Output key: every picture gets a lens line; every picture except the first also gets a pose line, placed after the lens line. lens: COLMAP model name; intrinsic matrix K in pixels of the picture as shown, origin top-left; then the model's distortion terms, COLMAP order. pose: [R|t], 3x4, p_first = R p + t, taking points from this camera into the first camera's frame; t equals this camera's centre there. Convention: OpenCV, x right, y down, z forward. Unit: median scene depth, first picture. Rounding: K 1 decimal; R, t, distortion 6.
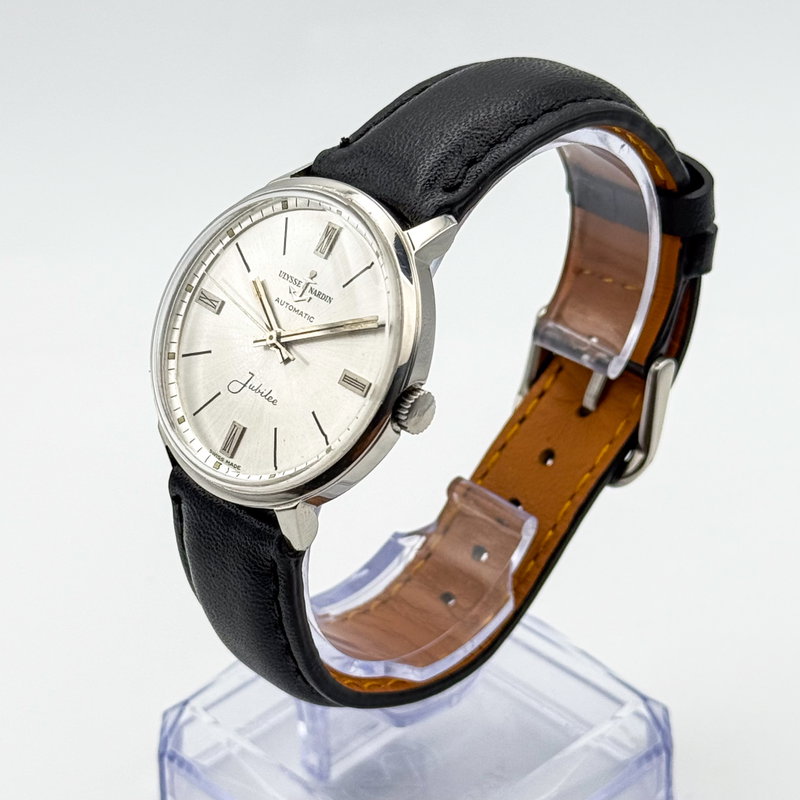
lens RADIAL K [[2315.1, 0, 400.0], [0, 2315.1, 400.0], [0, 0, 1]] dist [-0.019211, -0.525329]
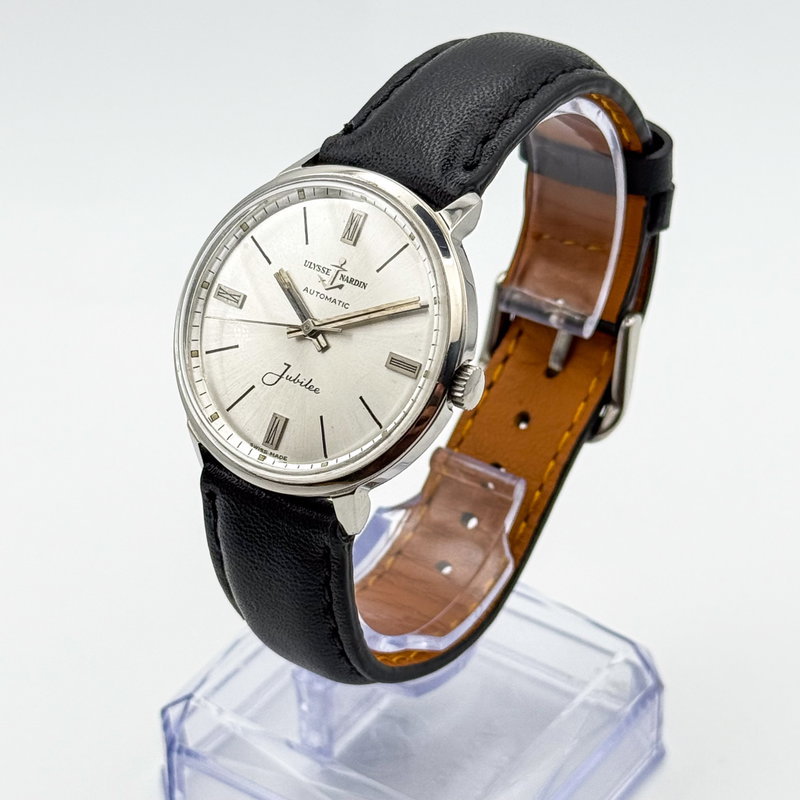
lens RADIAL K [[2315.1, 0, 400.0], [0, 2315.1, 400.0], [0, 0, 1]] dist [-0.019211, -0.525329]
pose [[0.983350, -0.089292, 0.158273, -0.168567], [0.086284, 0.995937, 0.025794, -0.016957], [-0.159933, -0.011708, 0.987058, -0.002052]]
